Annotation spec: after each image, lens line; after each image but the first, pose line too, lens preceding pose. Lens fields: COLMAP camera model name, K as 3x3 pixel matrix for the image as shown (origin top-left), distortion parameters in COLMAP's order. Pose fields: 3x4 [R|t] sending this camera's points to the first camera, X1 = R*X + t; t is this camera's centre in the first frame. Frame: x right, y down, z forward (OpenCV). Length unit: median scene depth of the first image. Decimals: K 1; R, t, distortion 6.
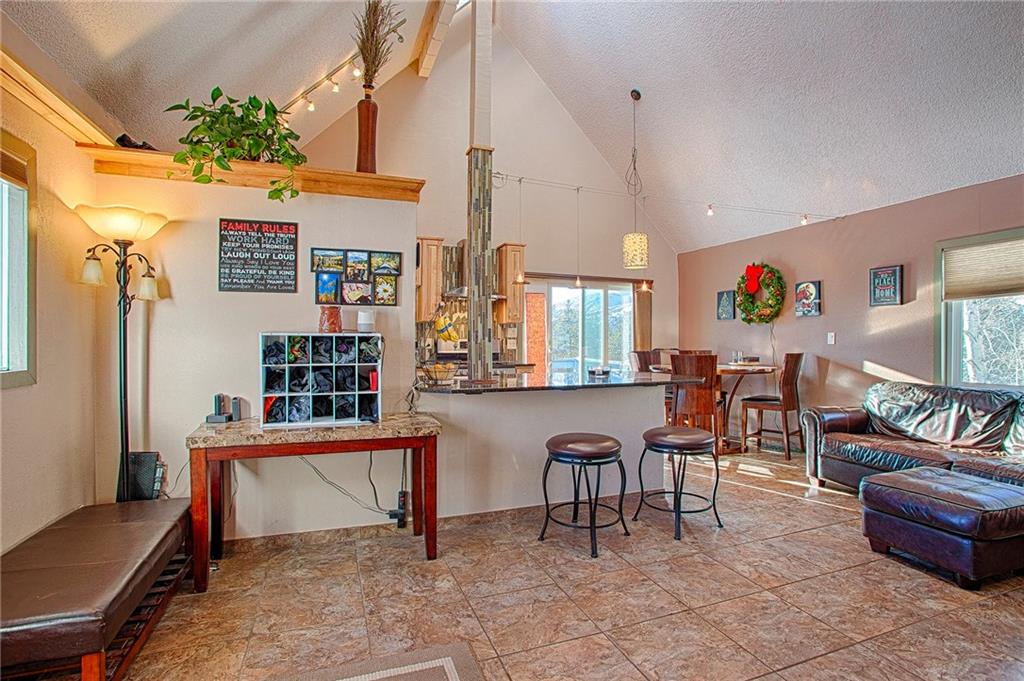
lens RADIAL K [[501.2, 0, 512.0], [0, 501.2, 340.5], [0, 0, 1]] dist [-0.063844, 0.027031]
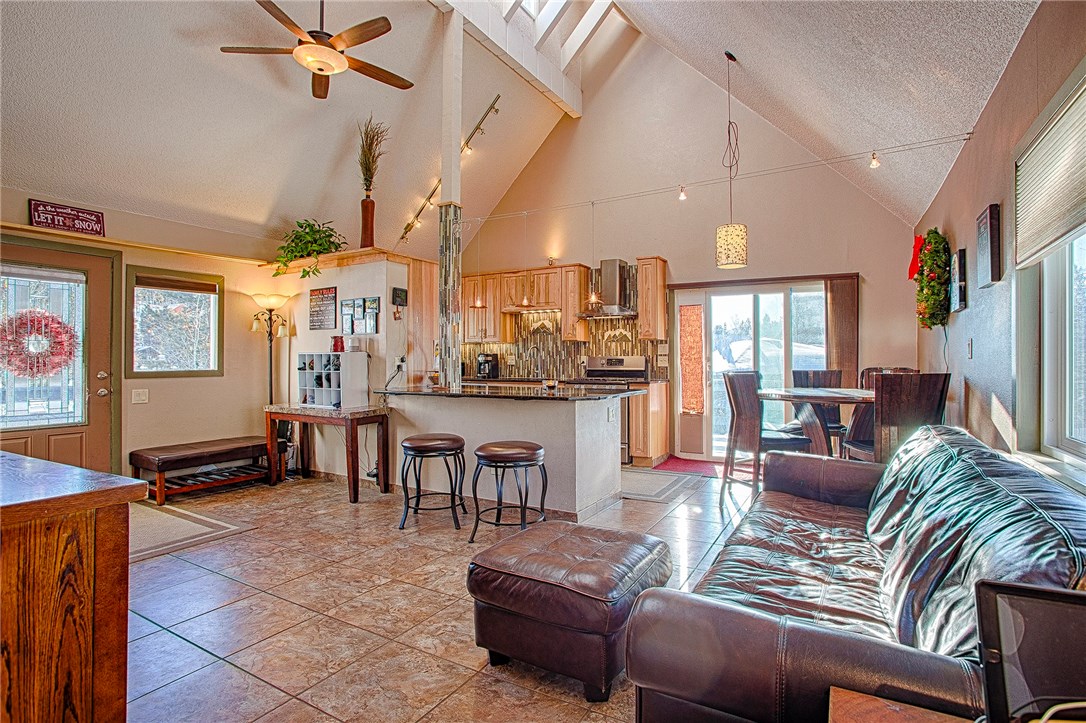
lens RADIAL K [[531.5, 0, 543.0], [0, 531.5, 361.5], [0, 0, 1]] dist [-0.063844, 0.027031]
pose [[0.631238, 0.000882, -0.775589, 1.373794], [0.001032, 0.999998, 0.001978, 0.011301], [0.775588, -0.002049, 0.631236, 0.424213]]
